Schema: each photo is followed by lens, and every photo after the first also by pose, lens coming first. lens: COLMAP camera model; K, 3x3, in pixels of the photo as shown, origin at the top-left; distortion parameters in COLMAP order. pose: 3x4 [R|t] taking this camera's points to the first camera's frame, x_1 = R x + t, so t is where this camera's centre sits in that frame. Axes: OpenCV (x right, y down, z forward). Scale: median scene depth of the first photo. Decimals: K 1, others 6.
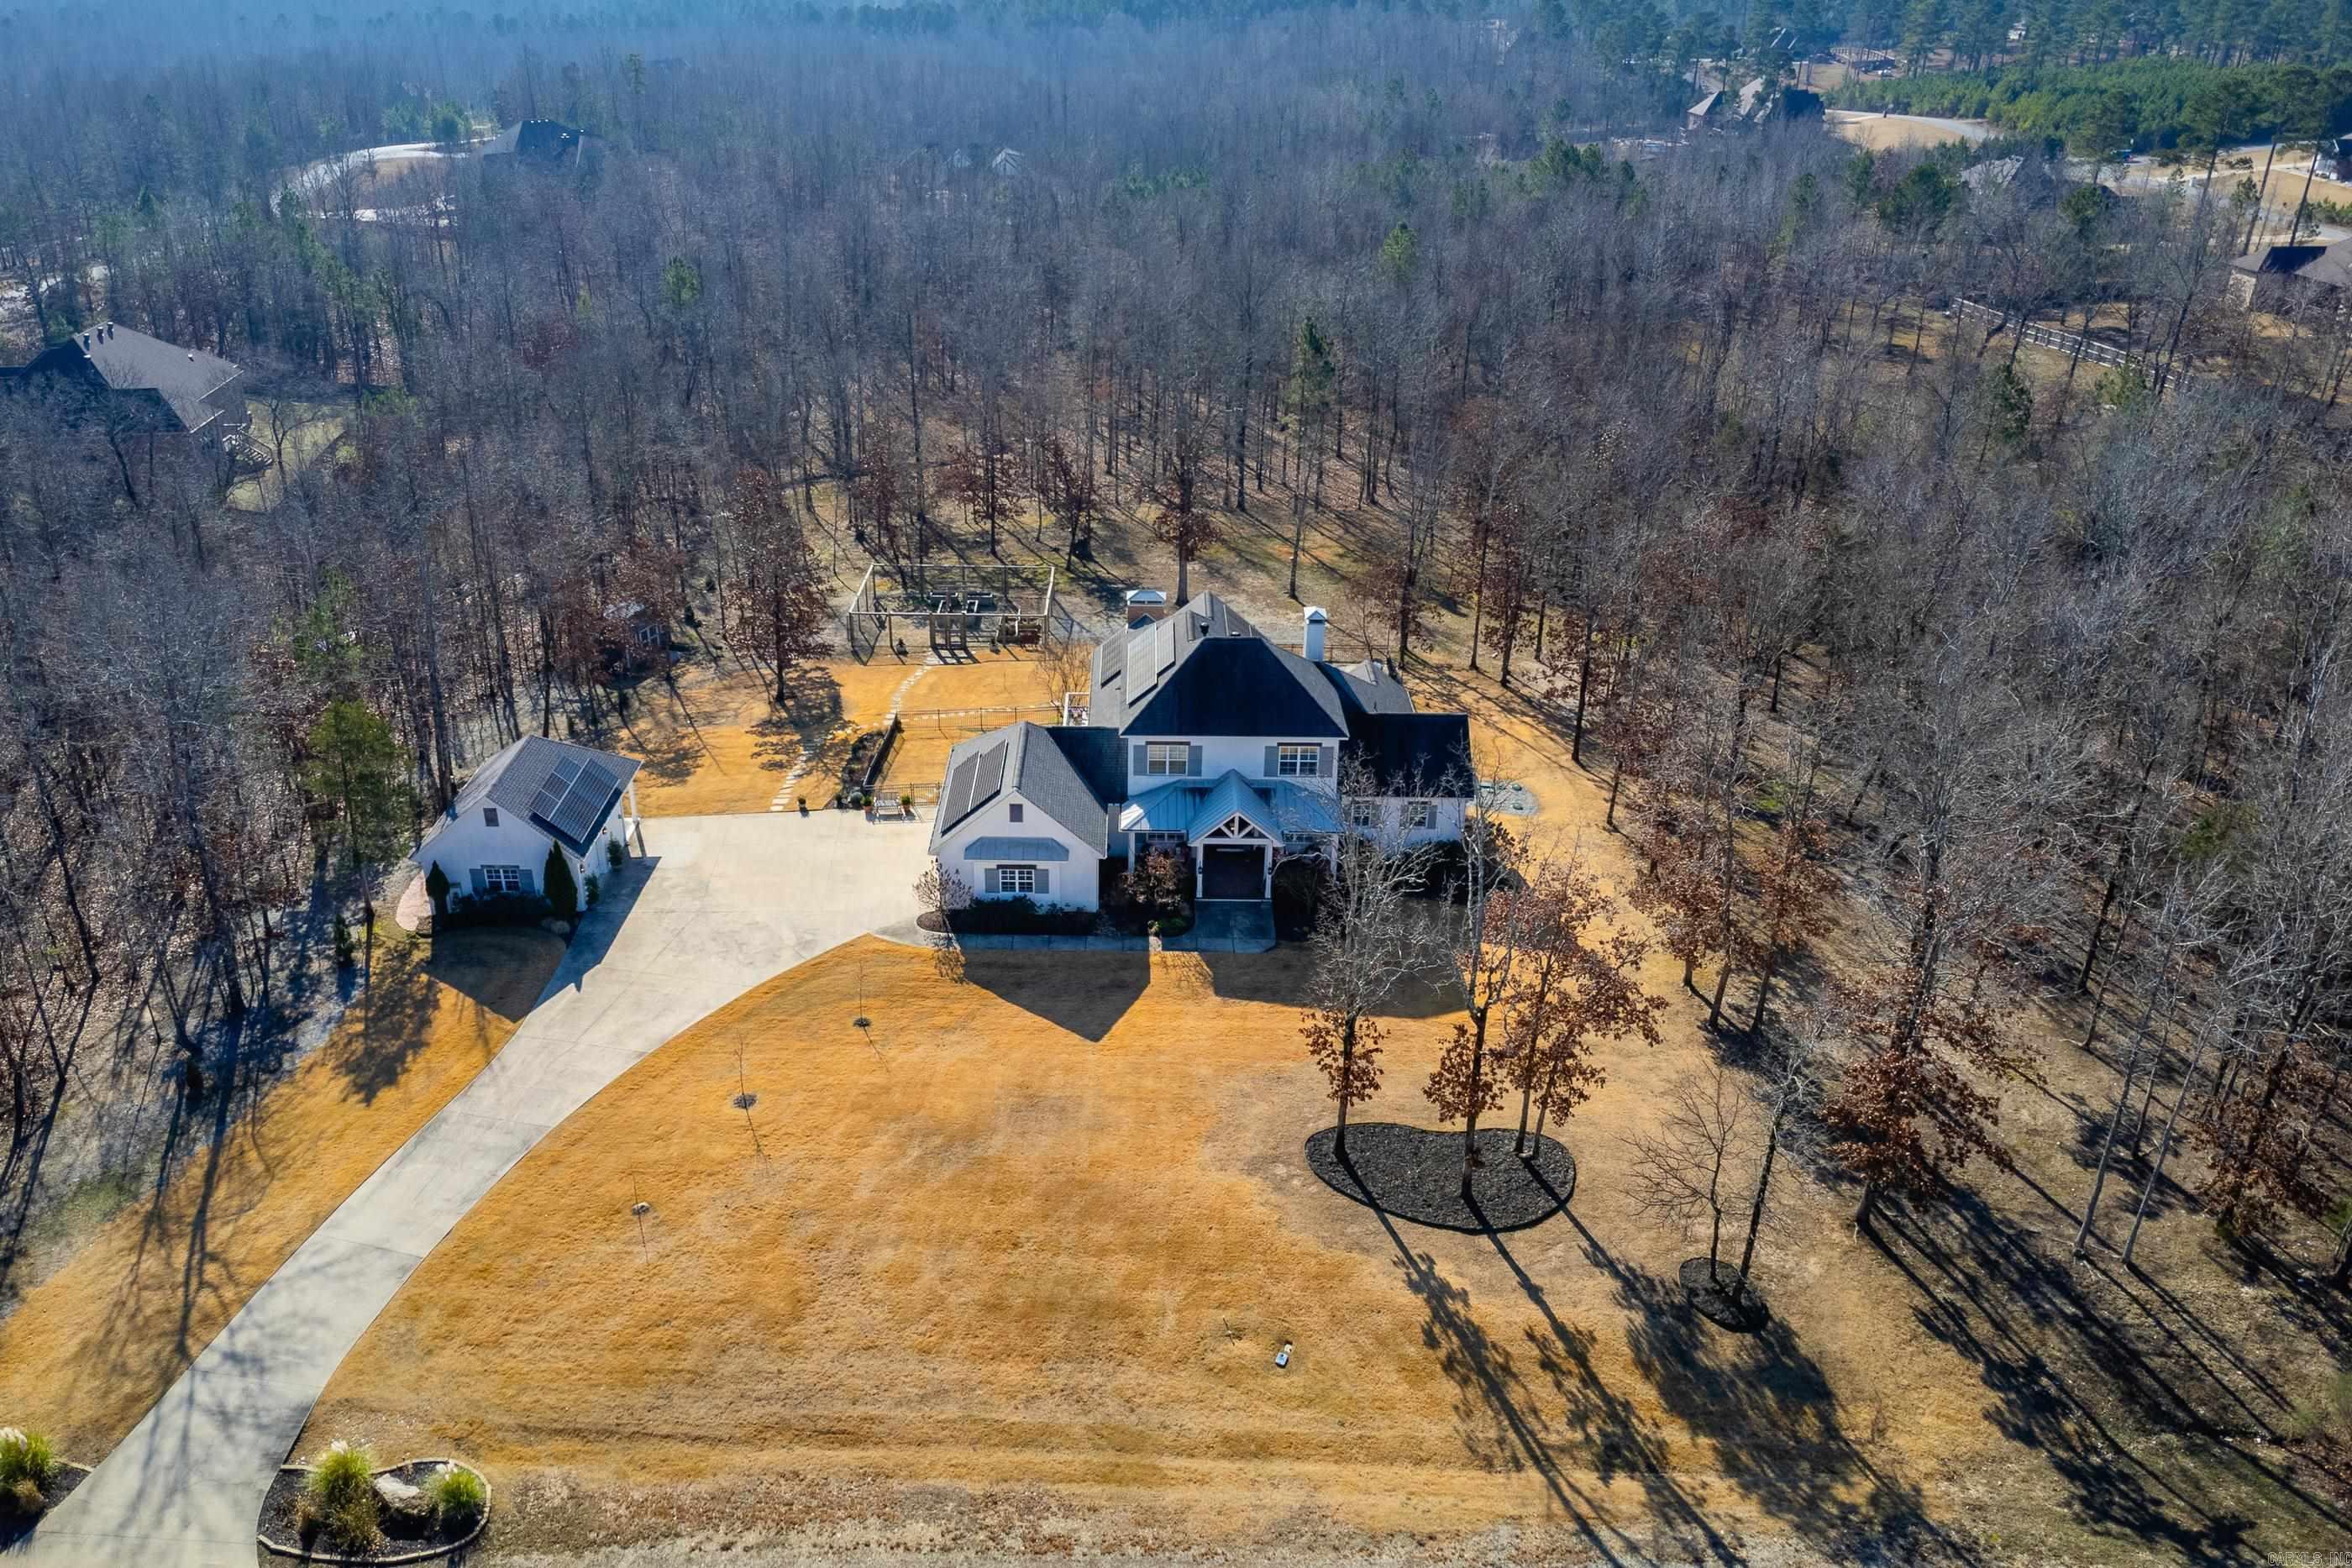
lens RADIAL K [[1617.5, 0, 1169.9], [0, 1617.5, 709.7], [0, 0, 1]] dist [0.002596, 0.000350]
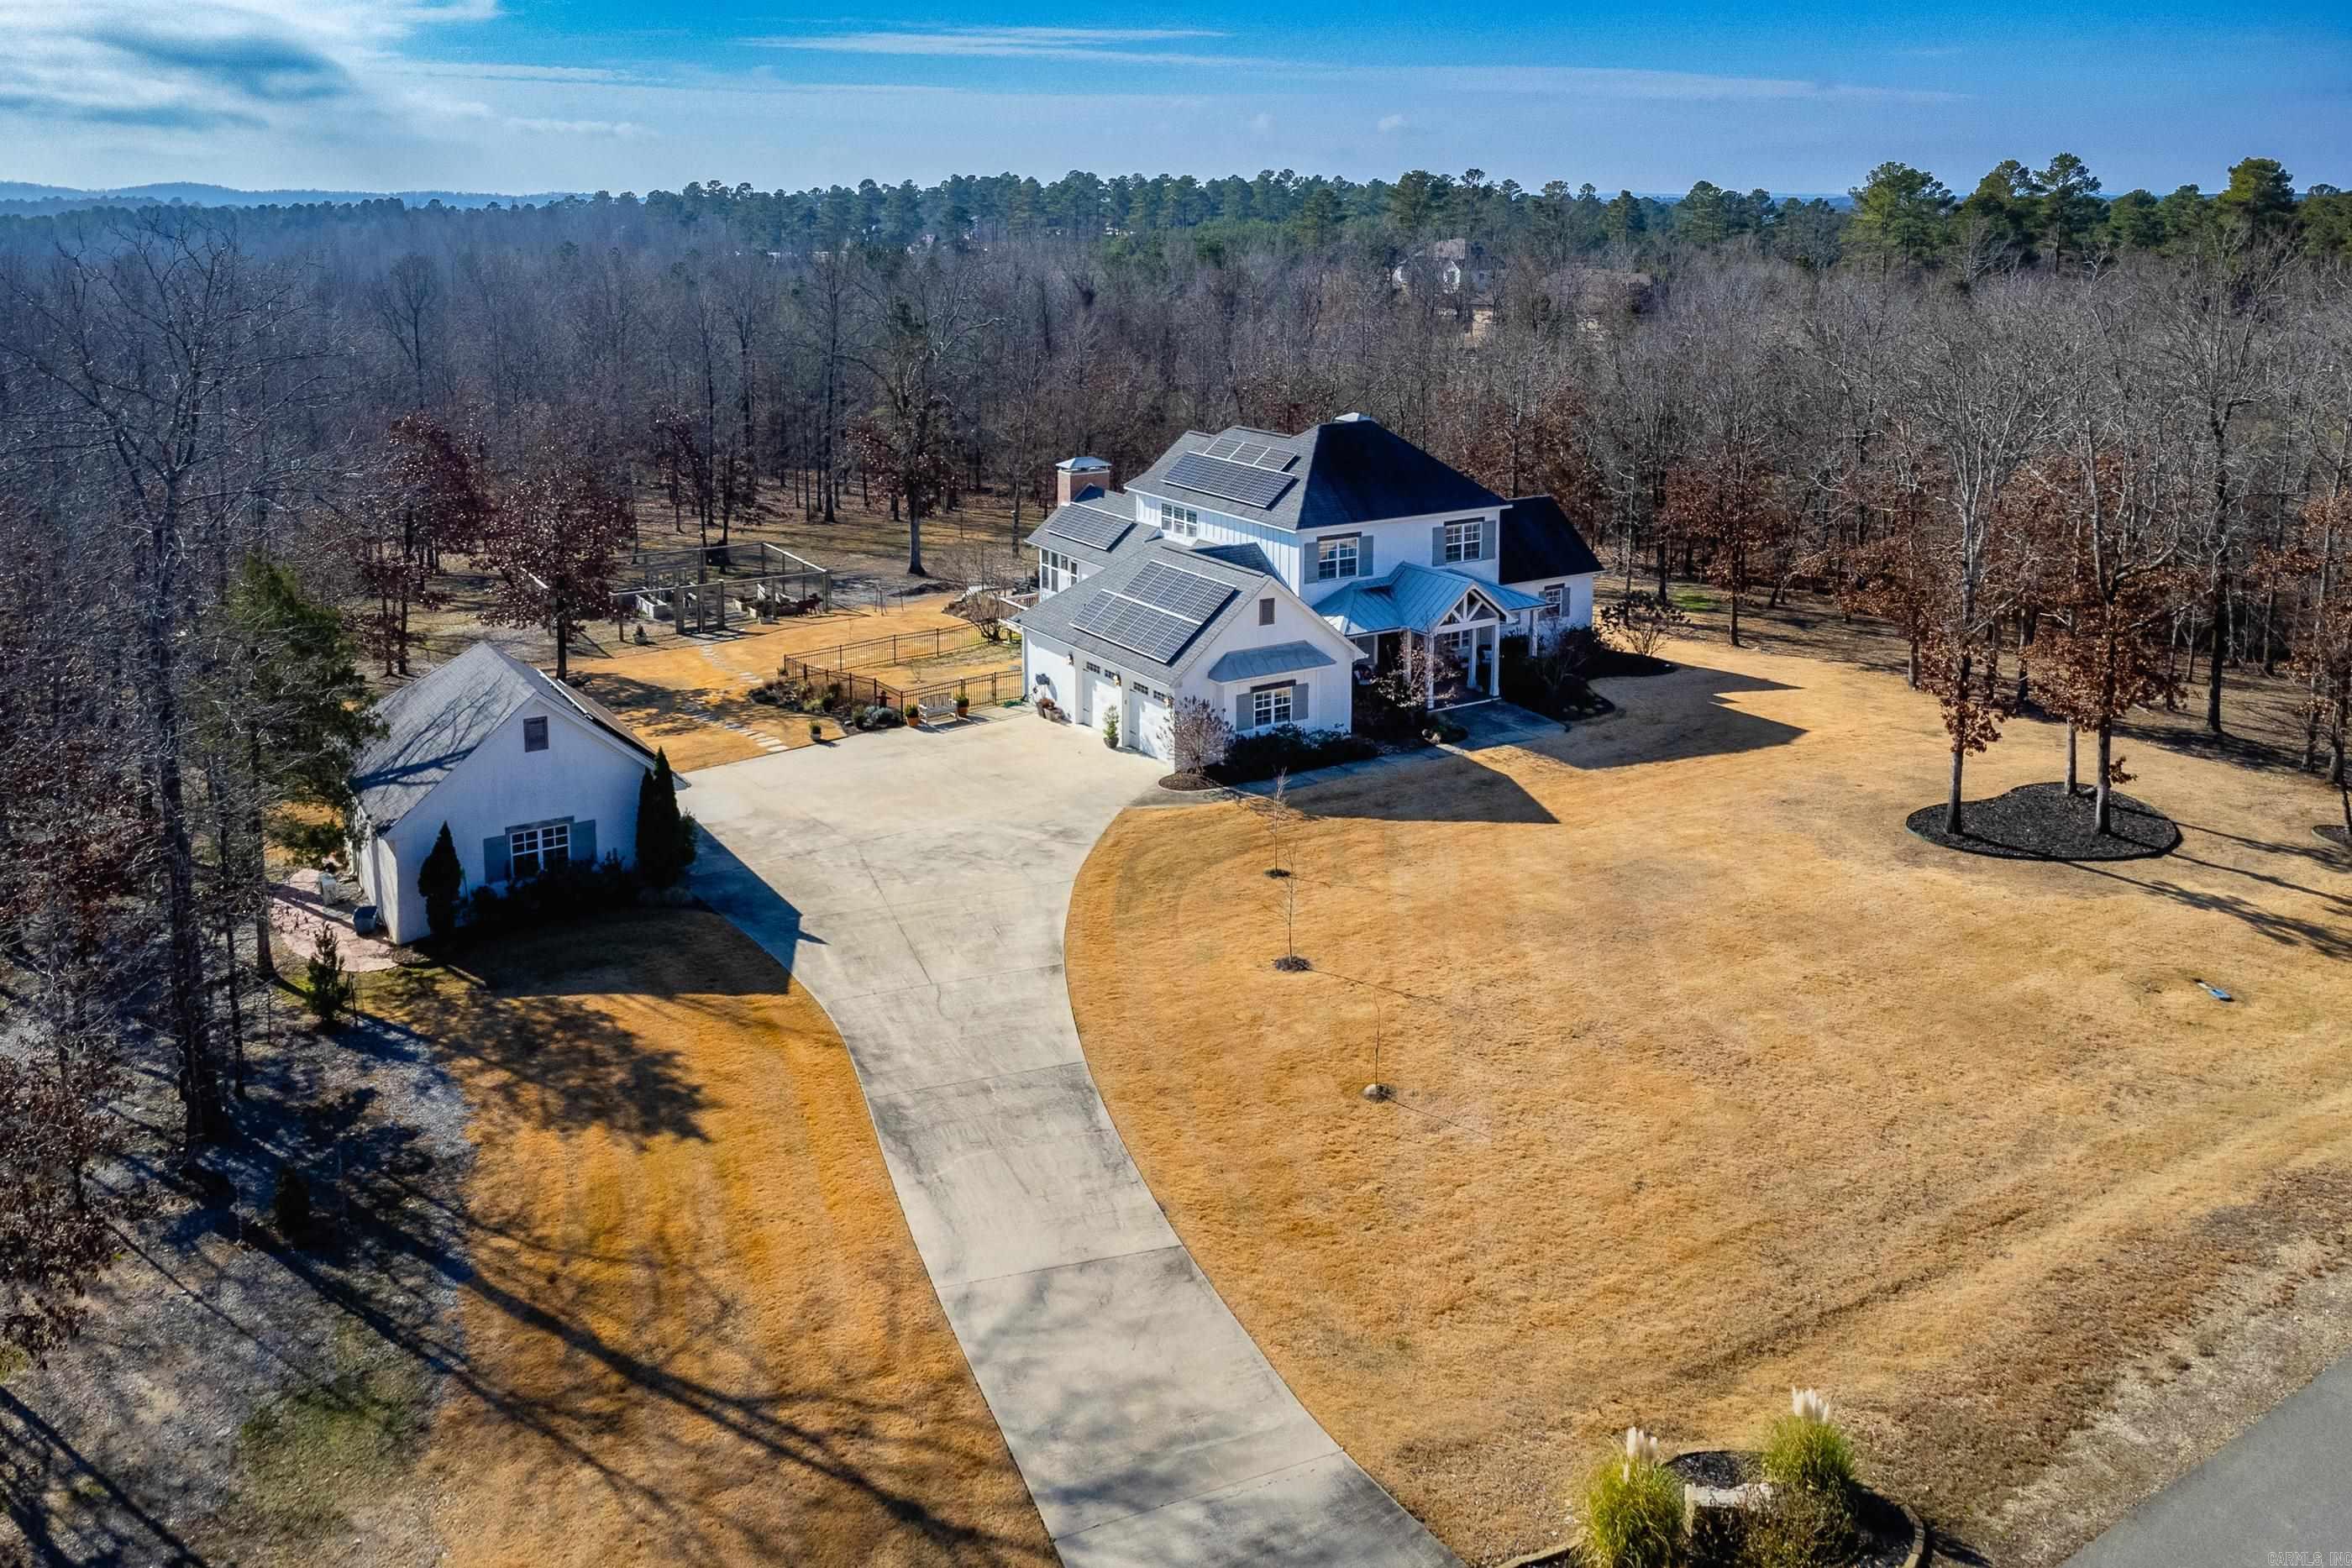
lens RADIAL K [[1617.5, 0, 1169.9], [0, 1617.5, 709.7], [0, 0, 1]] dist [0.002596, 0.000350]
pose [[0.858071, -0.159831, 0.488025, -0.498554], [0.220336, 0.972999, -0.068743, 0.147606], [-0.463861, 0.166516, 0.870118, 0.372828]]
